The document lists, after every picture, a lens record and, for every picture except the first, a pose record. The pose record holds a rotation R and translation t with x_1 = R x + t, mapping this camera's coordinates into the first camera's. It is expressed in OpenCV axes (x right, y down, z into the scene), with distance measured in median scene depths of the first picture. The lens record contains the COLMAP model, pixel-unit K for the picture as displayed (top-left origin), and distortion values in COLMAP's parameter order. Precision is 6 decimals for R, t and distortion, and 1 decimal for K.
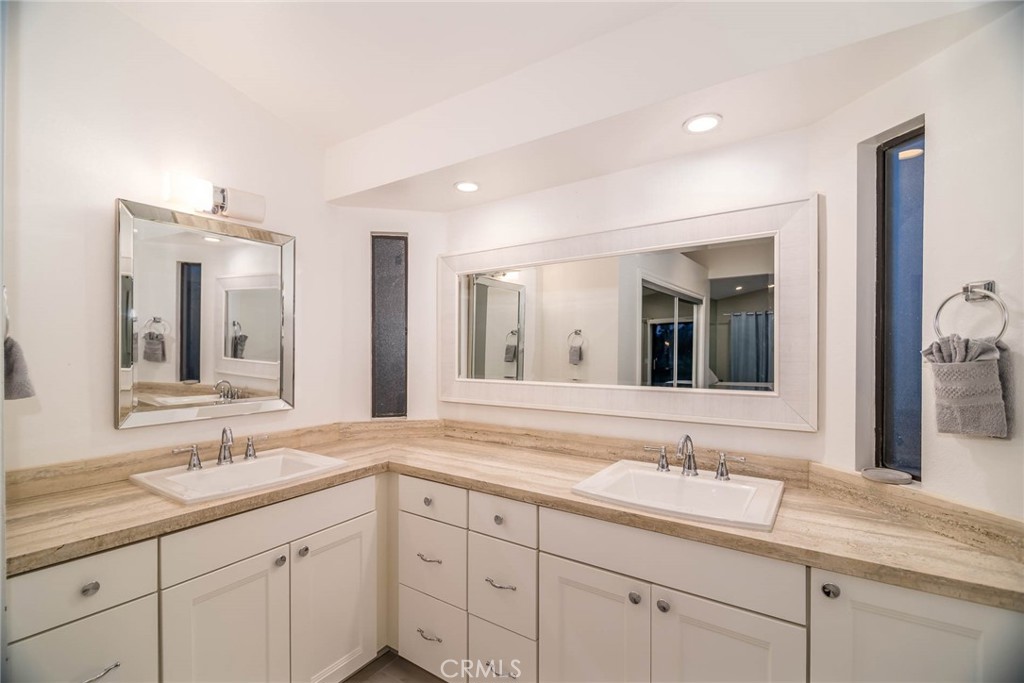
lens RADIAL K [[463.5, 0, 513.0], [0, 463.5, 343.5], [0, 0, 1]] dist [0.010197, -0.003815]
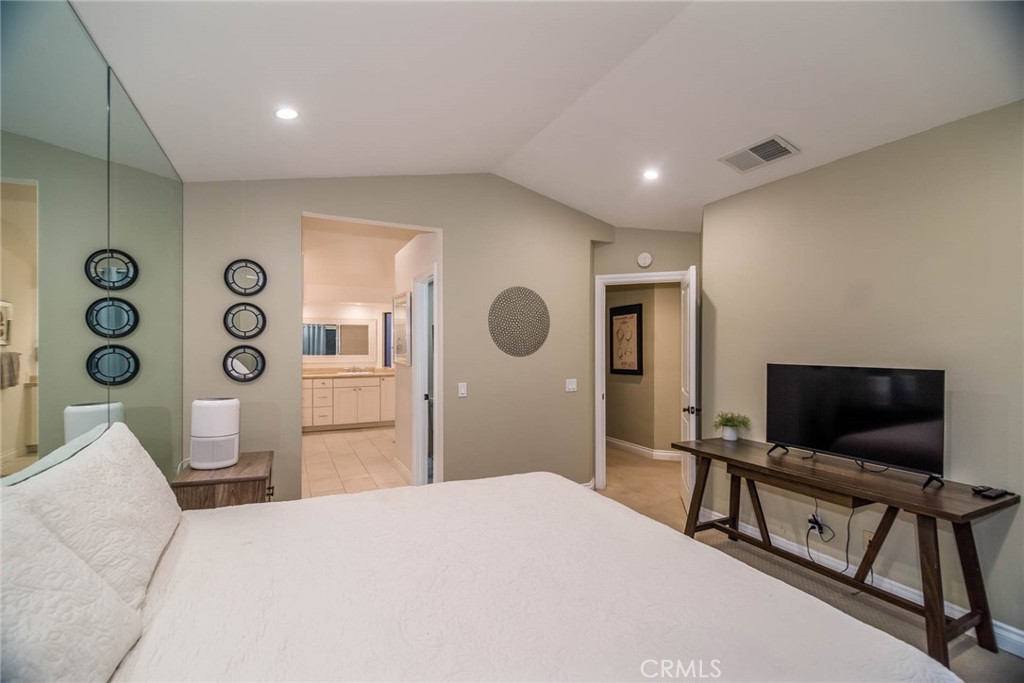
lens RADIAL K [[463.5, 0, 513.9], [0, 463.5, 345.3], [0, 0, 1]] dist [0.010197, -0.003815]
pose [[0.505391, 0.003184, 0.862885, -3.440669], [-0.001243, 0.999995, -0.002962, 0.002587], [-0.862890, 0.000425, 0.505392, -3.365062]]
